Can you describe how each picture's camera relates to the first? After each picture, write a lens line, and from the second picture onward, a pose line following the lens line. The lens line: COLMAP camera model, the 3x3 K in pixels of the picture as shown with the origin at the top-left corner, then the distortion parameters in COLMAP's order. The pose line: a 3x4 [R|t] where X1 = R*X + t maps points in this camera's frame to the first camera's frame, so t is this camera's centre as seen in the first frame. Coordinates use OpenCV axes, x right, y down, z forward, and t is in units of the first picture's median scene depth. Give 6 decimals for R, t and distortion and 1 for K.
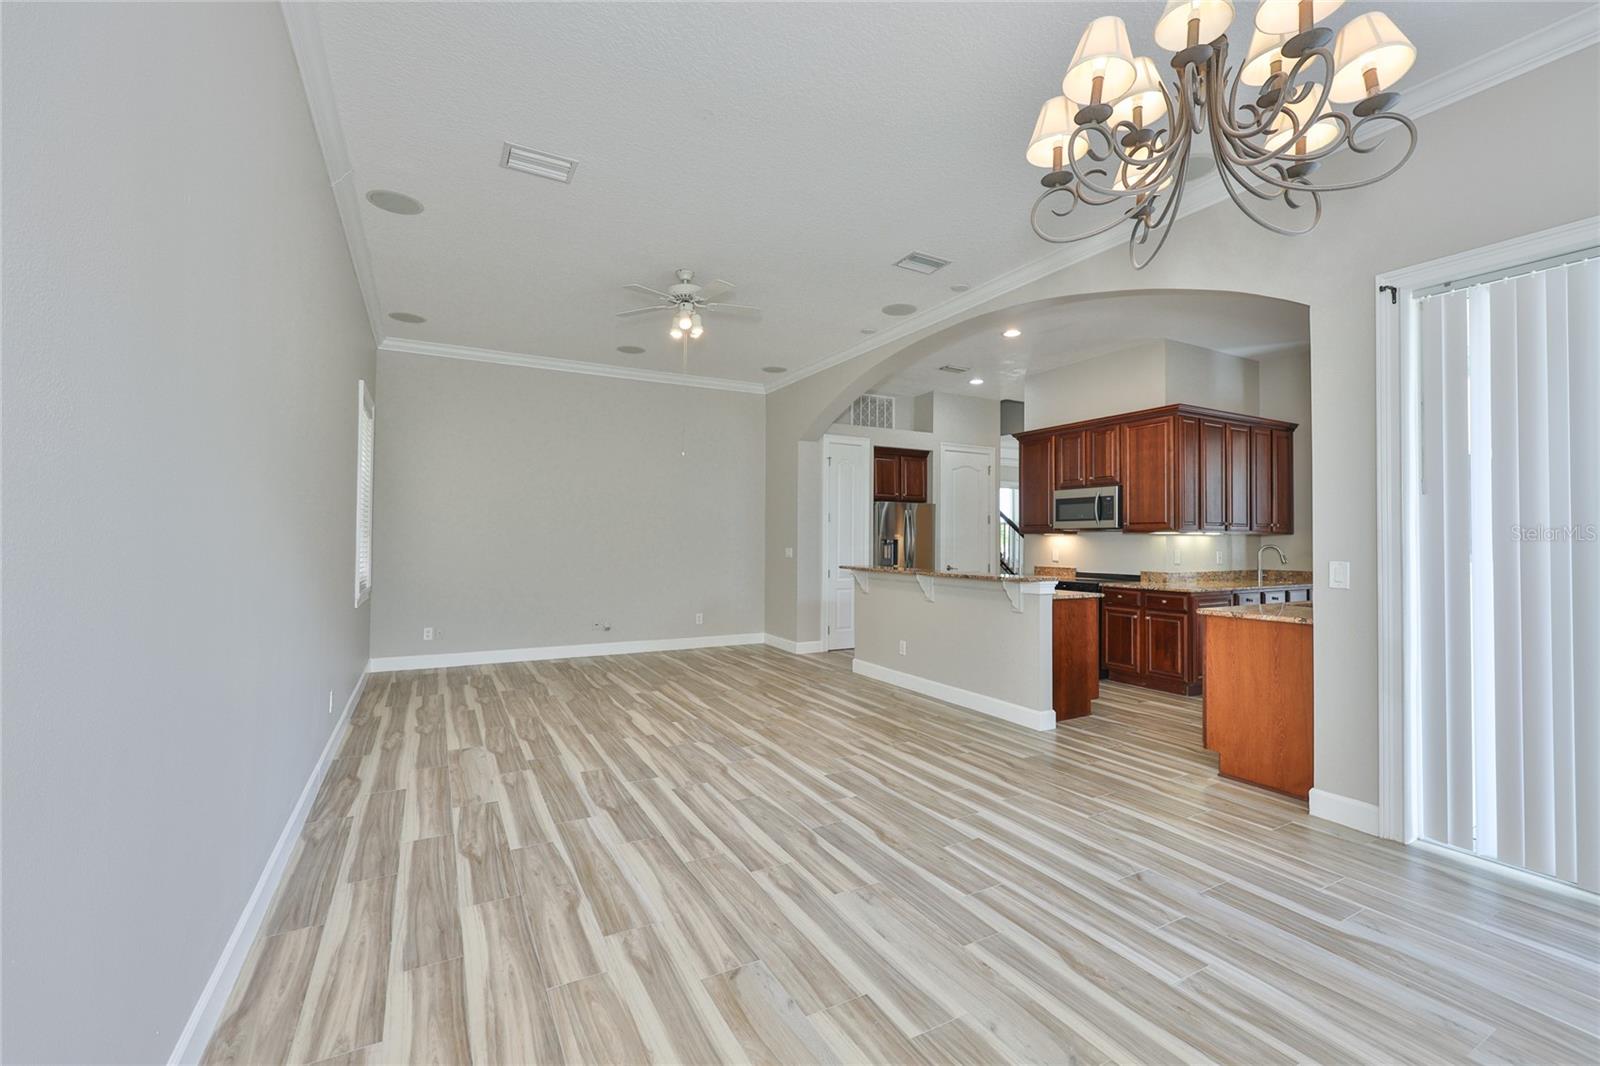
lens RADIAL K [[687.2, 0, 804.3], [0, 687.2, 522.3], [0, 0, 1]] dist [-0.001439, 0.000267]
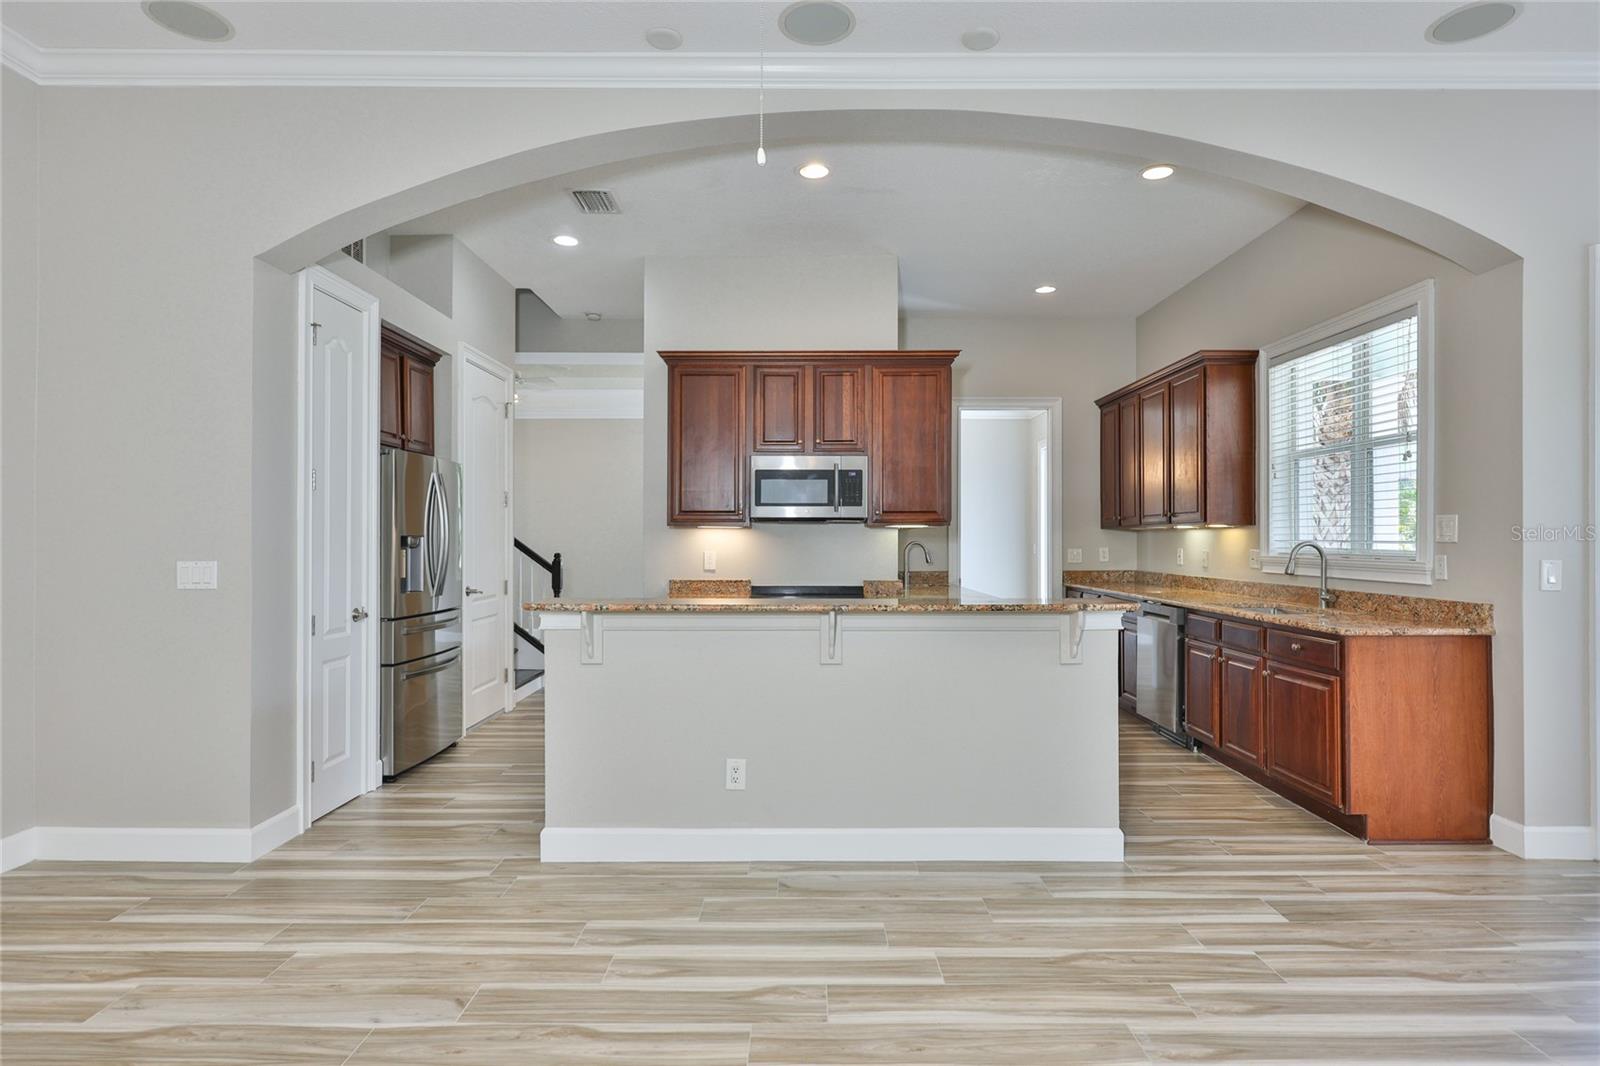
lens RADIAL K [[856.5, 0, 809.7], [0, 856.5, 535.0], [0, 0, 1]] dist [-0.004868, 0.001332]
pose [[0.477395, -0.003384, 0.878682, -0.431219], [-0.020736, 0.999671, 0.015116, 0.018262], [-0.878444, -0.025437, 0.477168, 0.895531]]
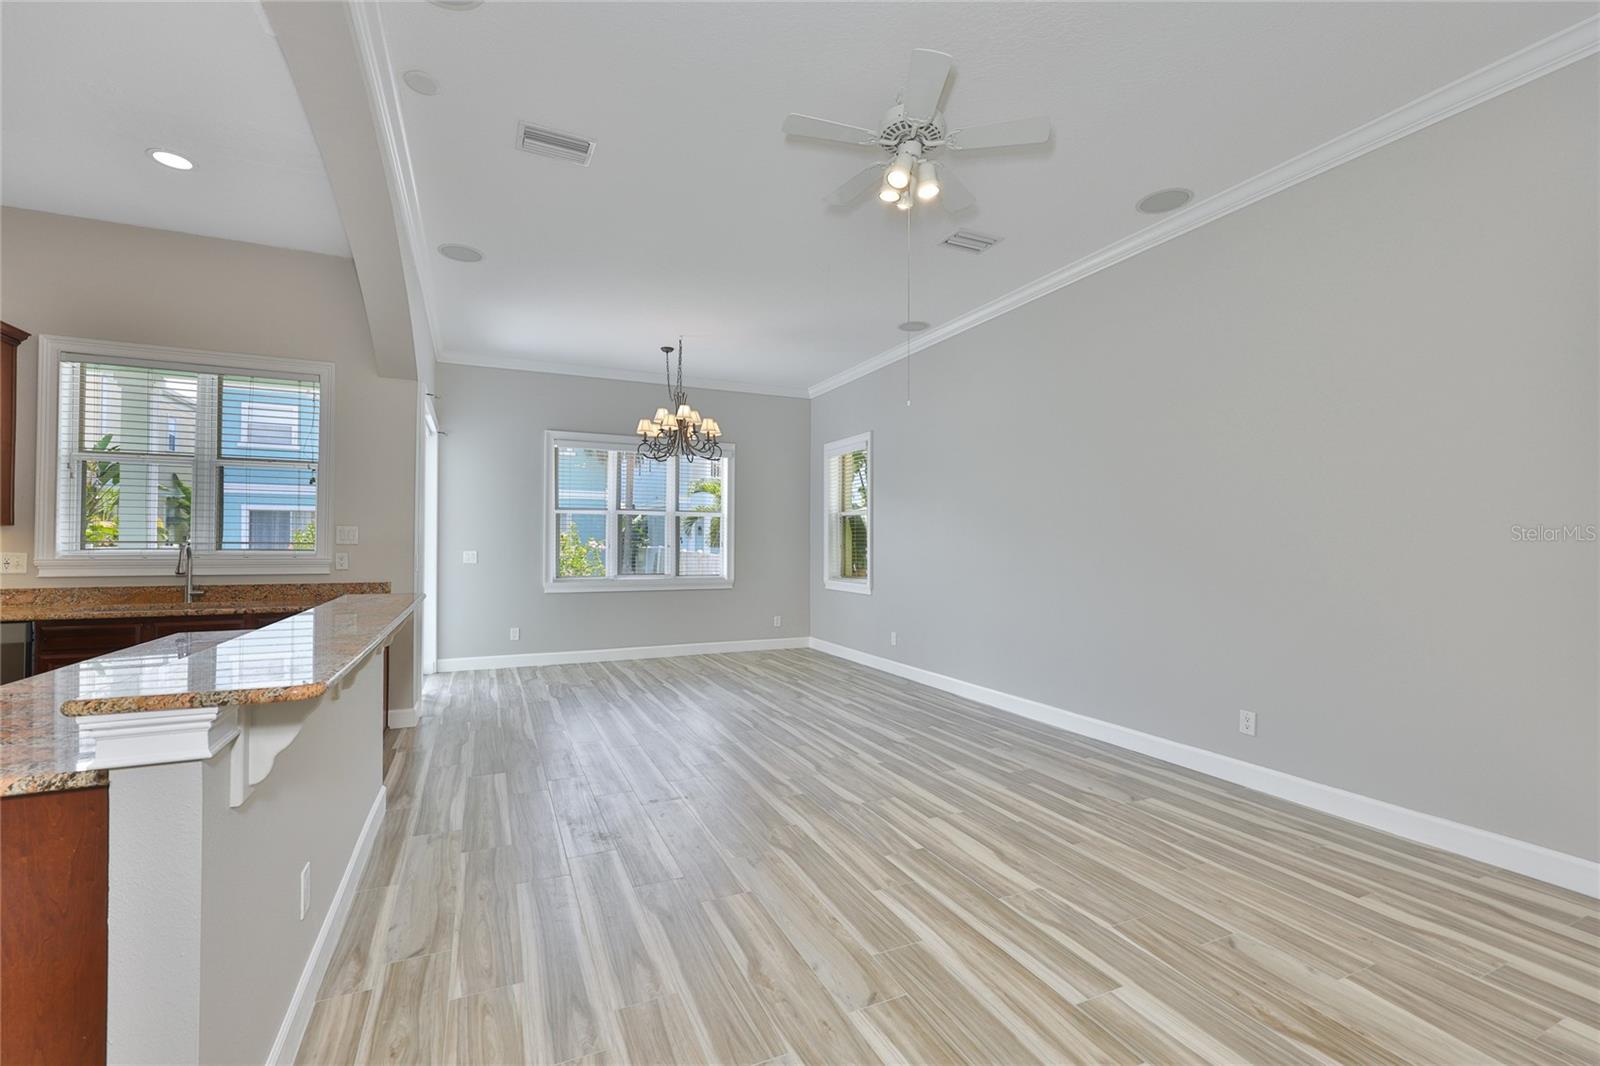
lens RADIAL K [[687.2, 0, 790.6], [0, 687.2, 539.3], [0, 0, 1]] dist [-0.001439, 0.000267]
pose [[-0.996741, -0.009185, 0.080145, -0.126984], [-0.011635, 0.999478, -0.030155, 0.041044], [-0.079826, -0.030989, -0.996327, 1.683482]]
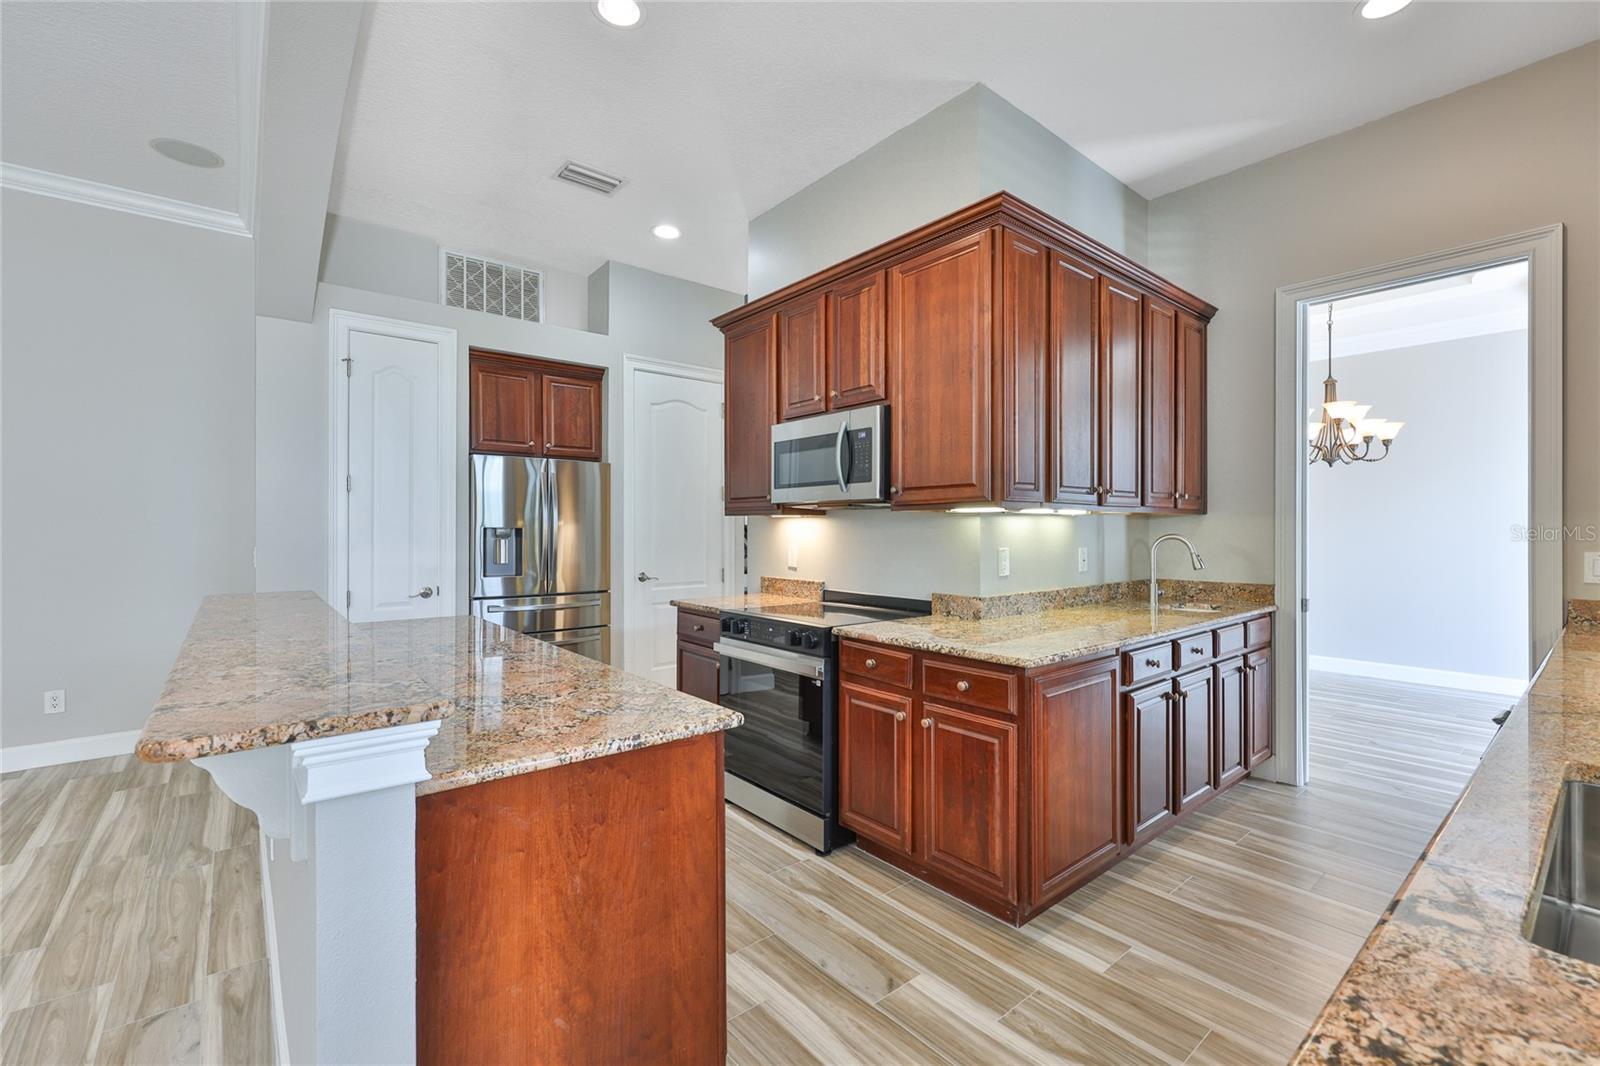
lens RADIAL K [[687.2, 0, 806.2], [0, 687.2, 522.2], [0, 0, 1]] dist [-0.001439, 0.000267]
pose [[0.982926, -0.004383, 0.183947, 0.452660], [0.001032, 0.999832, 0.018312, 0.020466], [-0.183996, -0.017809, 0.982766, 0.787477]]
